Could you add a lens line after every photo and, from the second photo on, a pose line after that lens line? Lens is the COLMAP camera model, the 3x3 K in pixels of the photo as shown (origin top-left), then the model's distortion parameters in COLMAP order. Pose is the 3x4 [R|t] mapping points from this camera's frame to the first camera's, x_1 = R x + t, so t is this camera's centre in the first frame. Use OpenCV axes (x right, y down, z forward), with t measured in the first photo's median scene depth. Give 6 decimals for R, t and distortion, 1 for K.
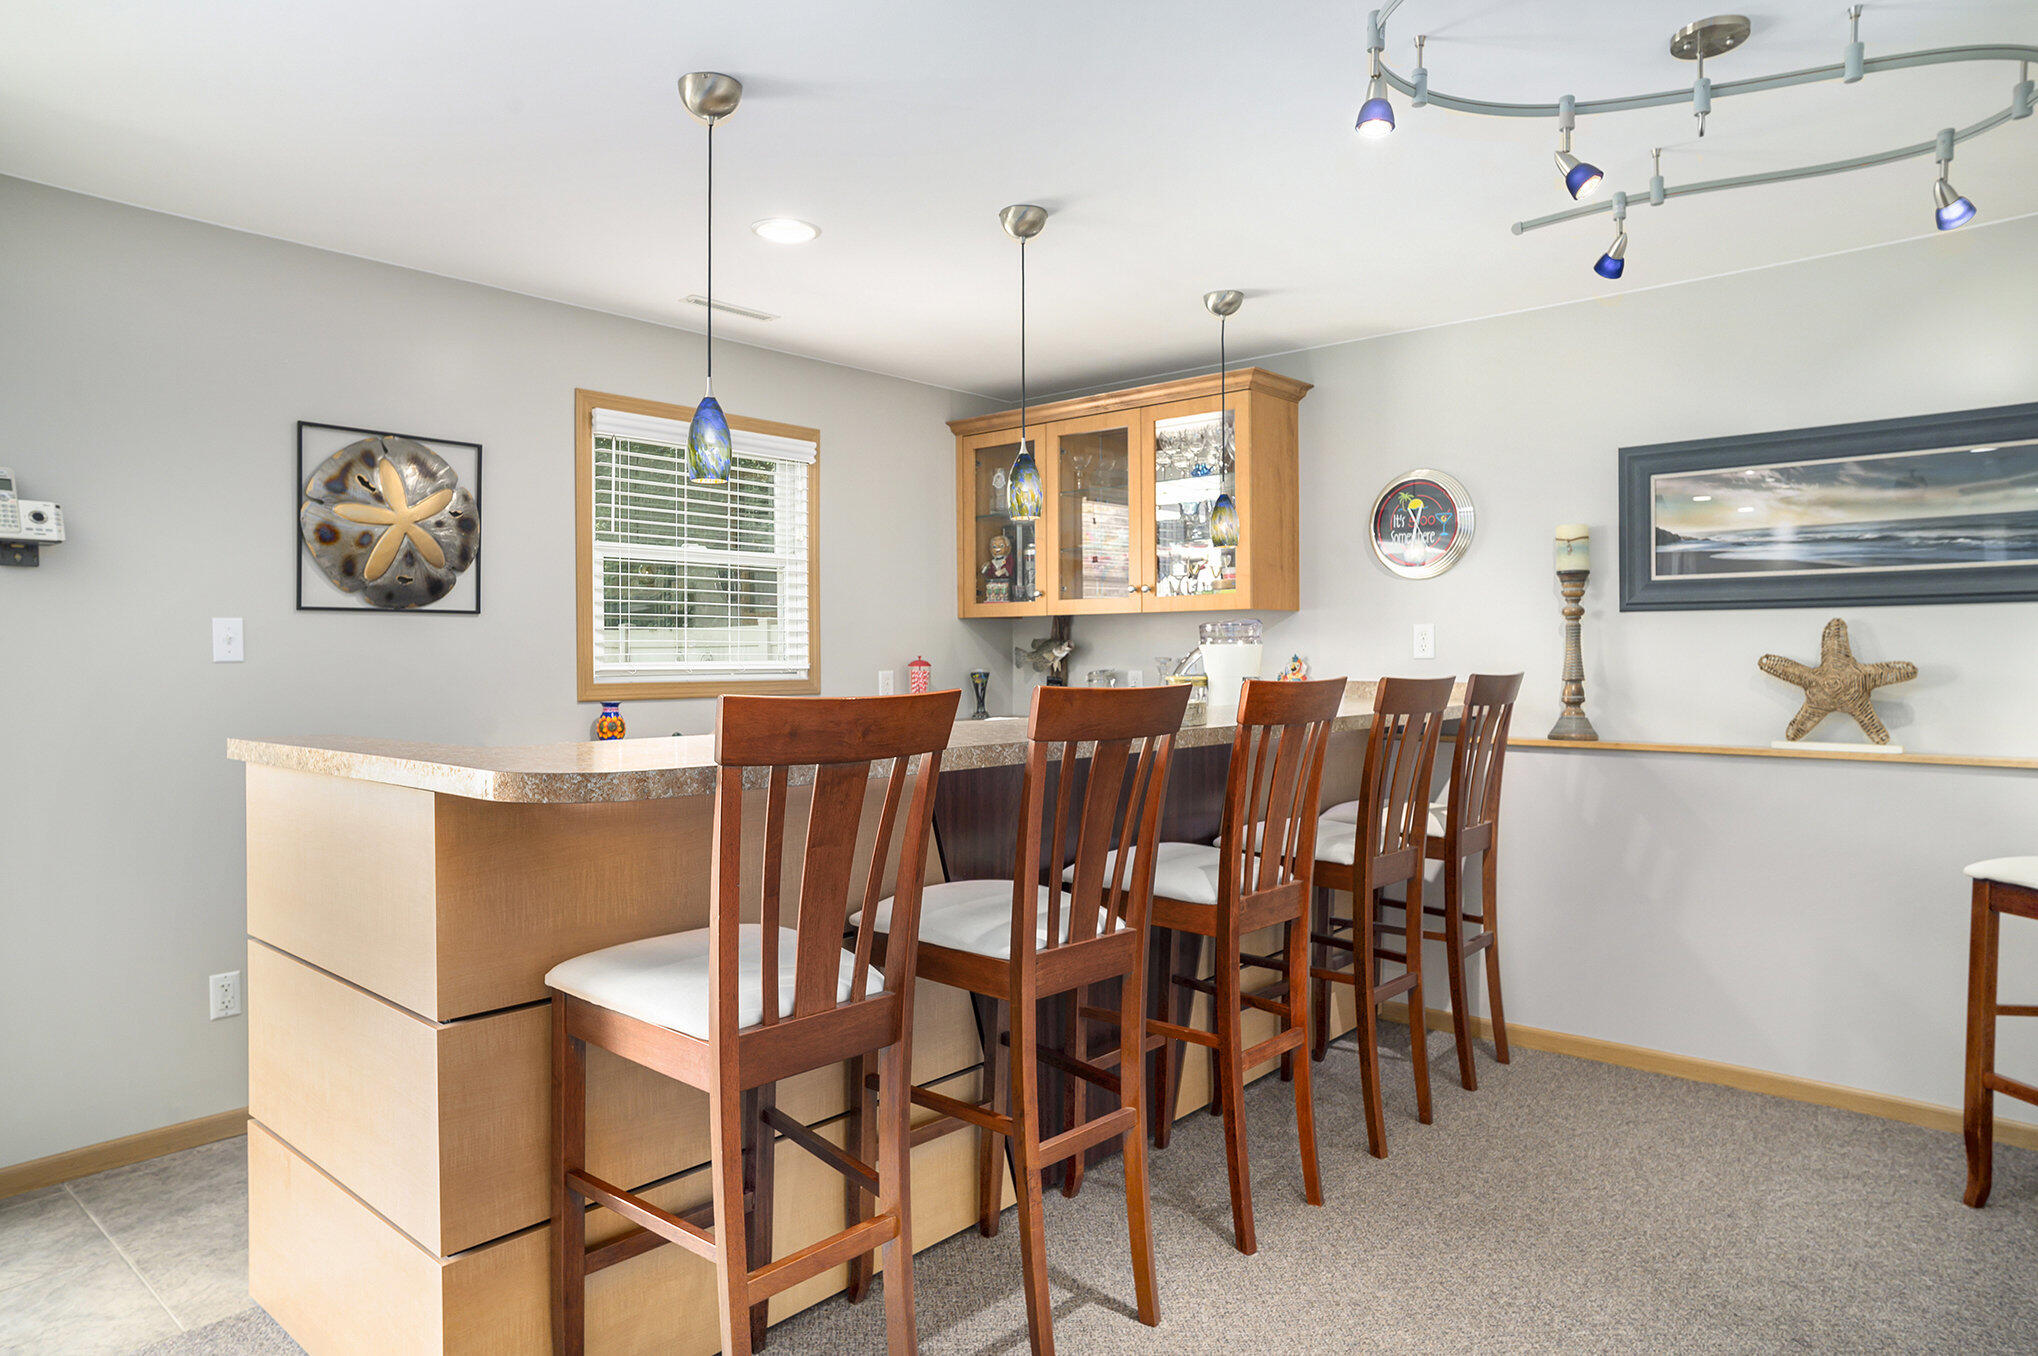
lens RADIAL K [[1221.7, 0, 1003.1], [0, 1221.7, 668.0], [0, 0, 1]] dist [-0.032720, 0.000899]
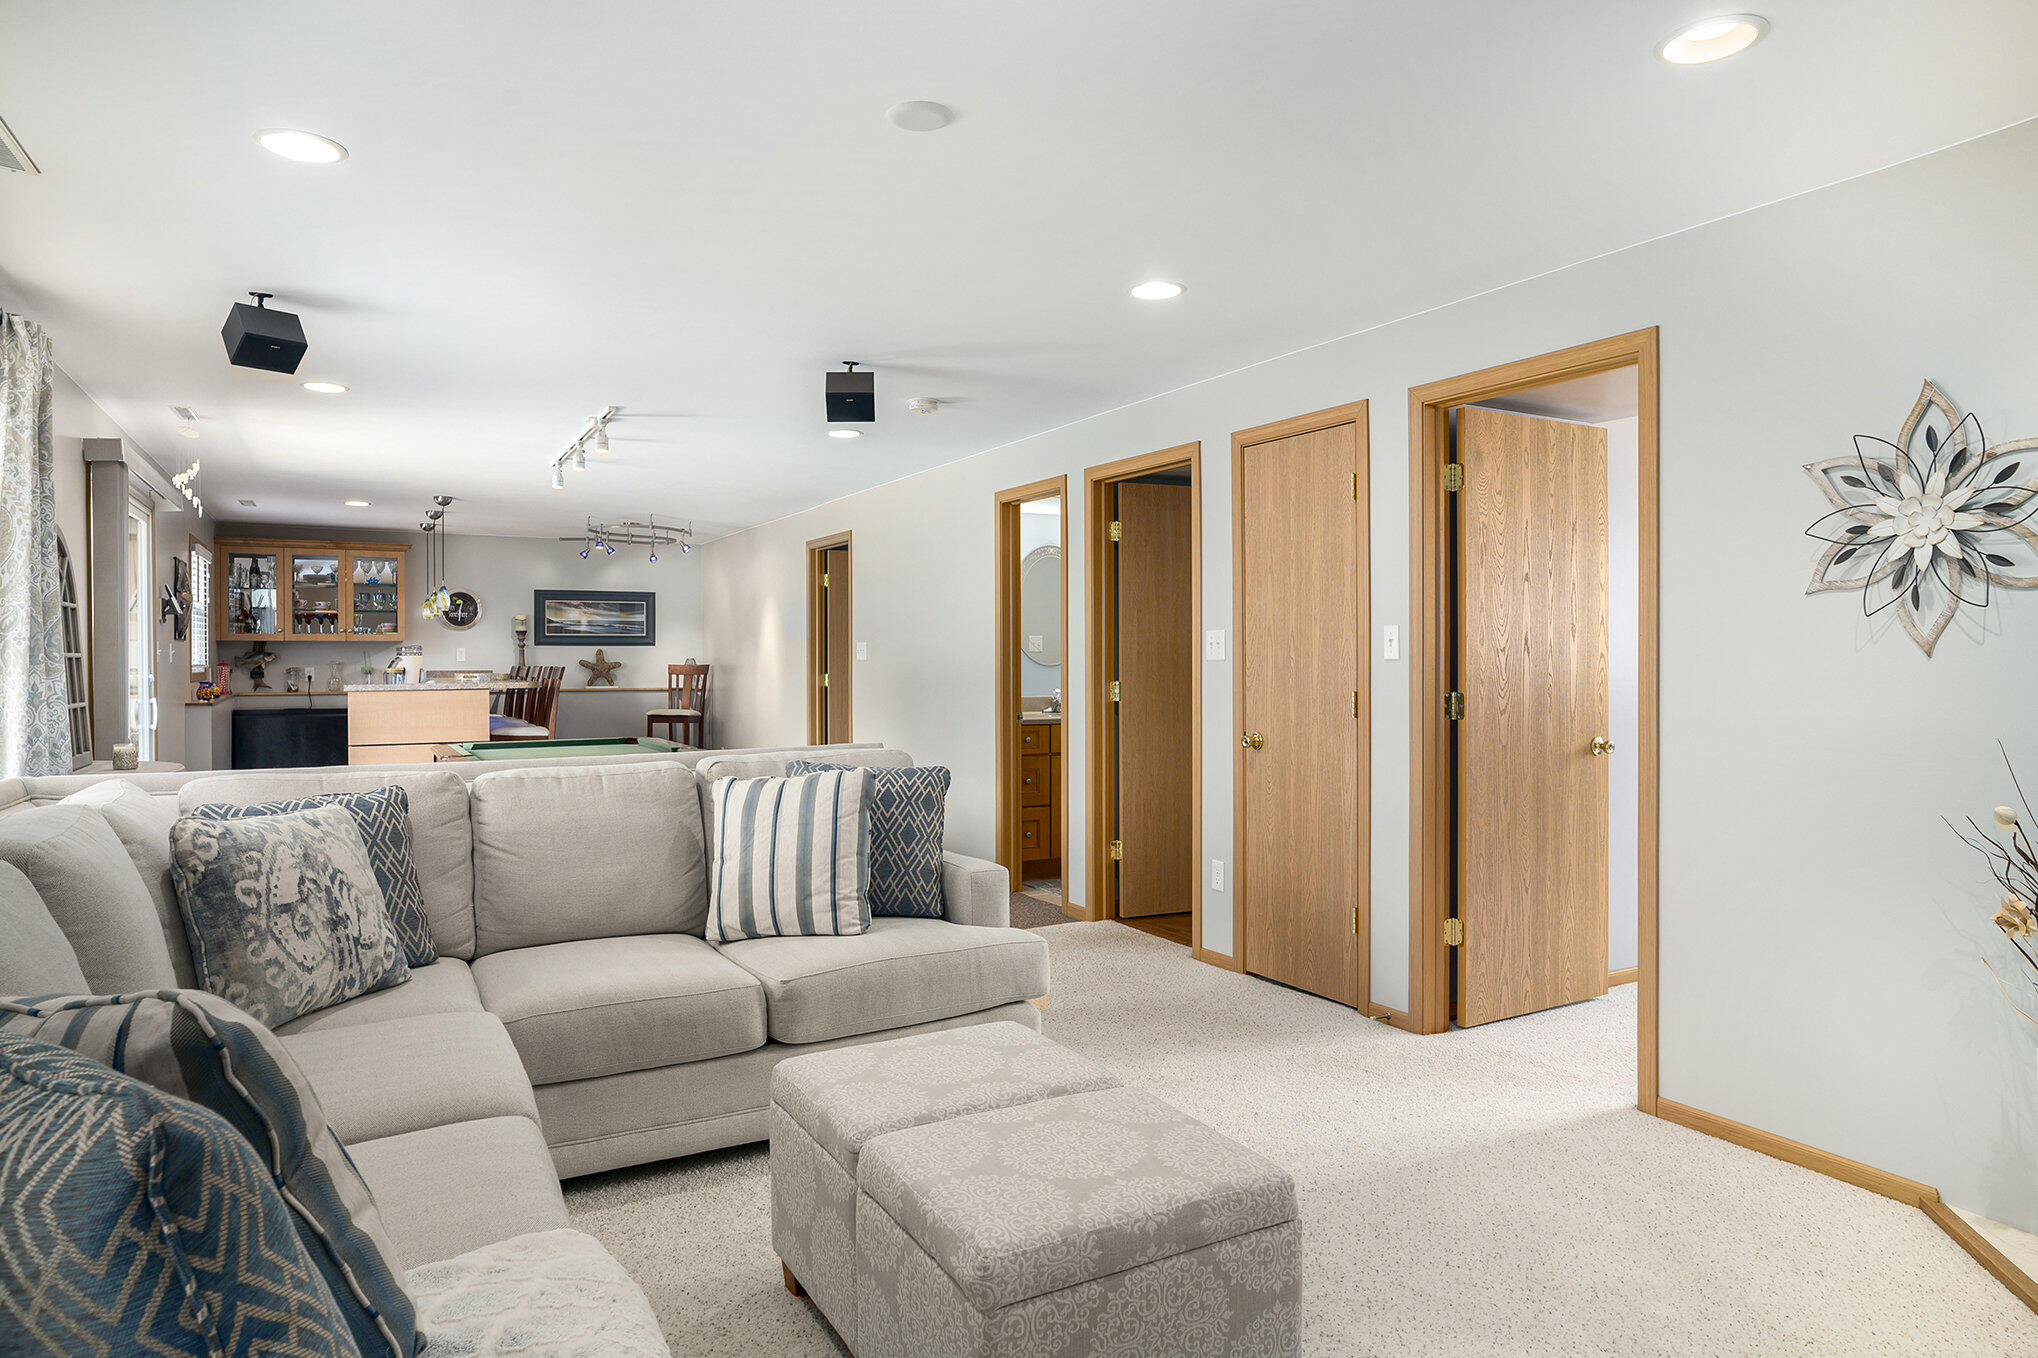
lens RADIAL K [[1221.7, 0, 997.5], [0, 1221.7, 678.9], [0, 0, 1]] dist [-0.032720, 0.000899]
pose [[0.360191, -0.018556, 0.932694, -1.968575], [0.006310, 0.999828, 0.017455, -0.009319], [-0.932857, -0.000402, 0.360246, -1.197152]]
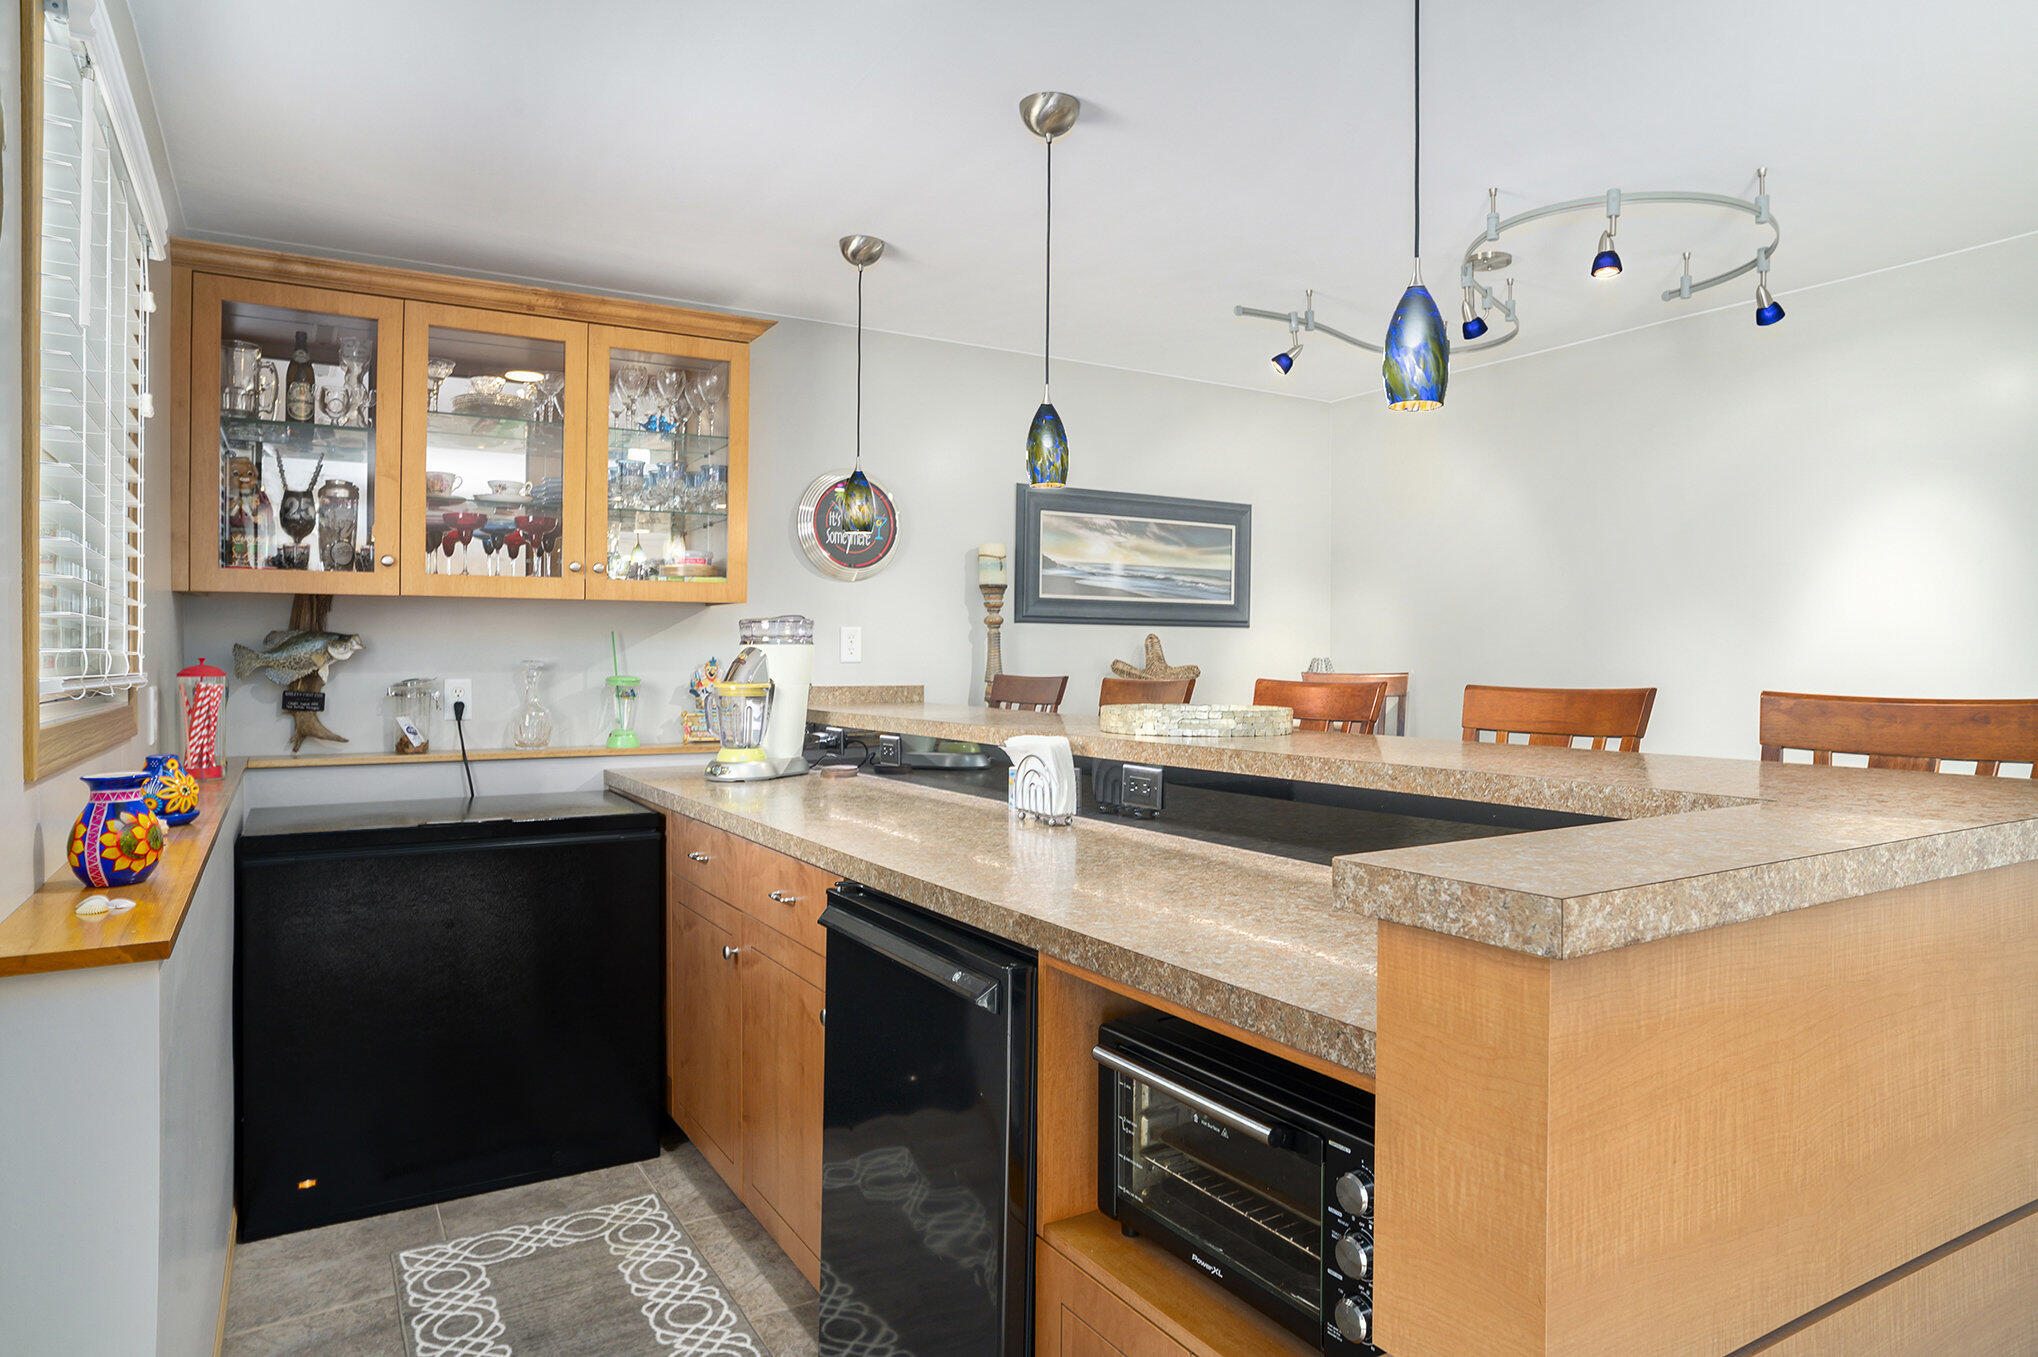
lens RADIAL K [[1221.7, 0, 1029.3], [0, 1221.7, 662.7], [0, 0, 1]] dist [-0.032720, 0.000899]
pose [[0.304960, -0.000502, 0.952365, -0.640632], [0.001457, 0.999999, 0.000061, -0.008660], [-0.952364, 0.001369, 0.304960, 0.663148]]
